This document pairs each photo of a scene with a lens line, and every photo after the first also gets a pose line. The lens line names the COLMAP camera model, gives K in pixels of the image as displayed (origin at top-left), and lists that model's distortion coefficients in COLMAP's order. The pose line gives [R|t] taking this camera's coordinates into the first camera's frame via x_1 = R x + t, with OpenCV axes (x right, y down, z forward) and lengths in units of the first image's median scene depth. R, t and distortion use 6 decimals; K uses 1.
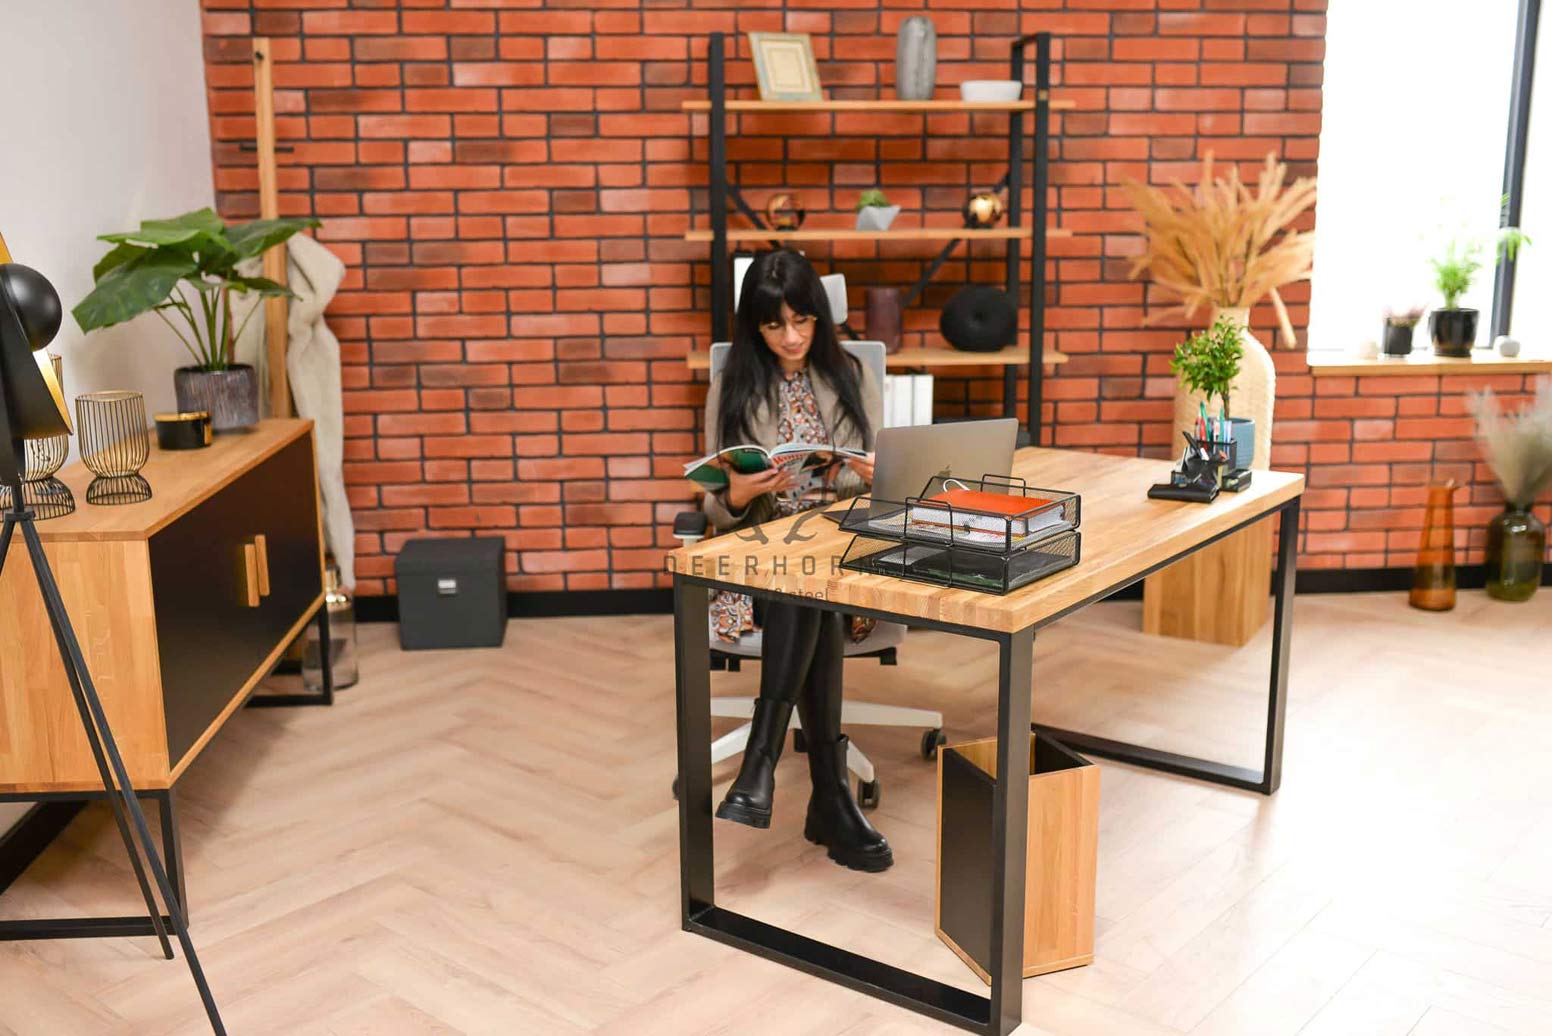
lens RADIAL K [[1512.0, 0, 776.0], [0, 1512.0, 518.0], [0, 0, 1]] dist [-0.069284, 0.111920]
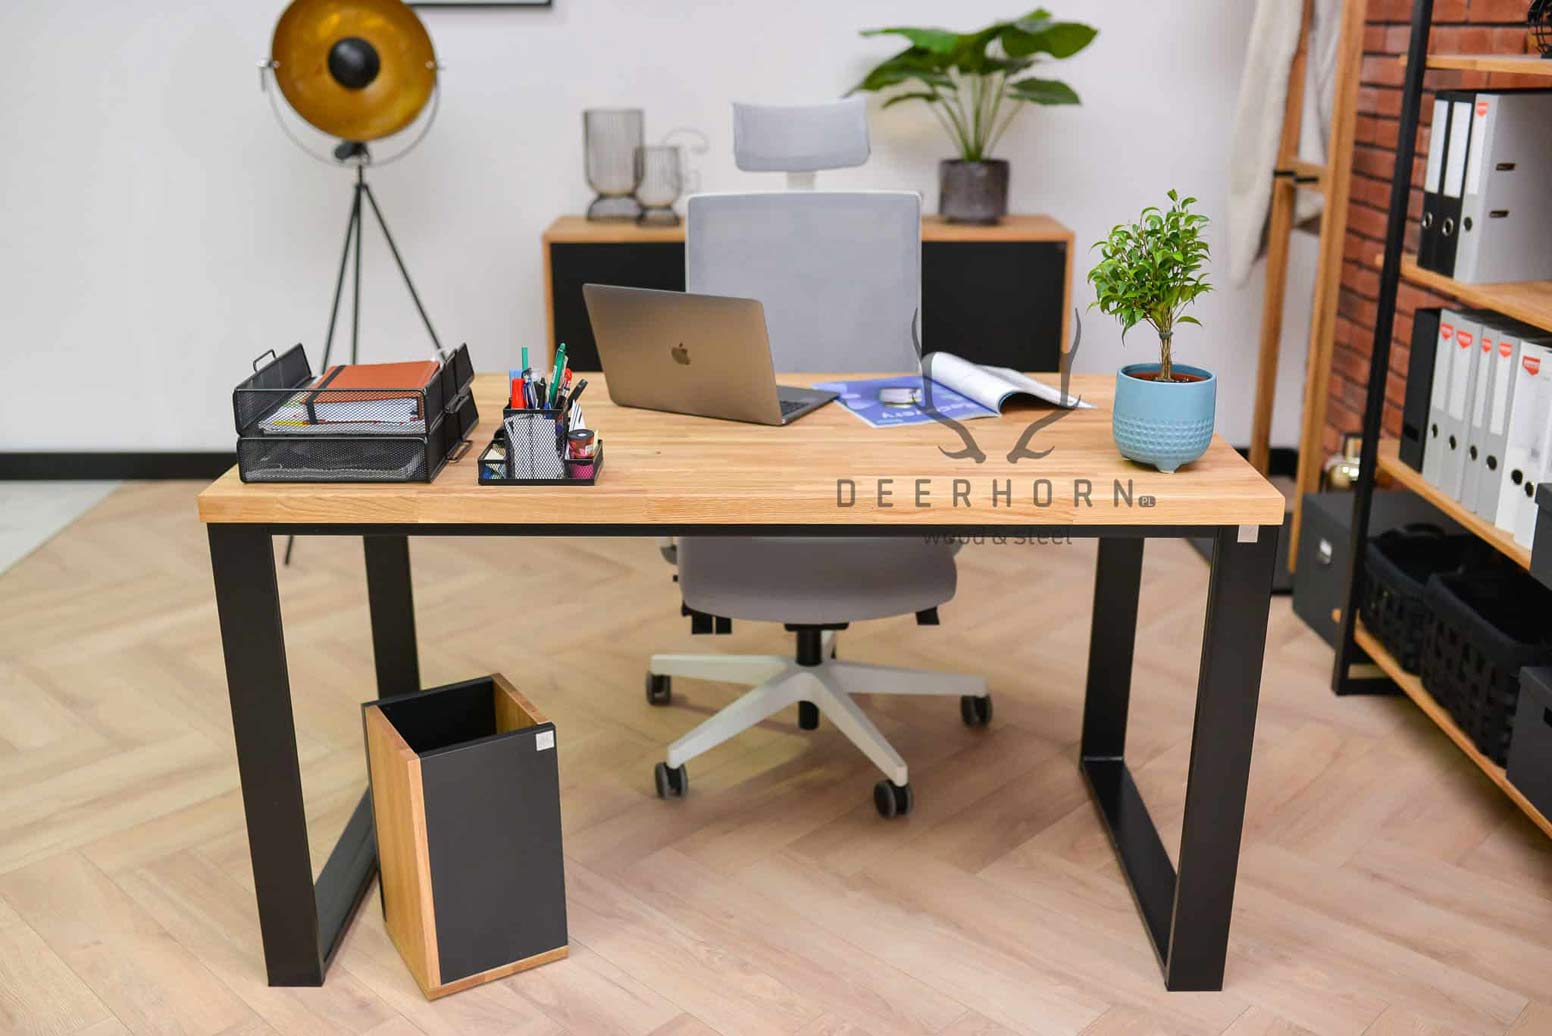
lens RADIAL K [[1501.2, 0, 776.0], [0, 1501.2, 518.0], [0, 0, 1]] dist [-0.069956, 0.109239]
pose [[-0.057813, 0.322185, -0.944910, 0.572303], [-0.206843, 0.922089, 0.327059, -0.146387], [0.976664, 0.214357, 0.013333, 0.712945]]
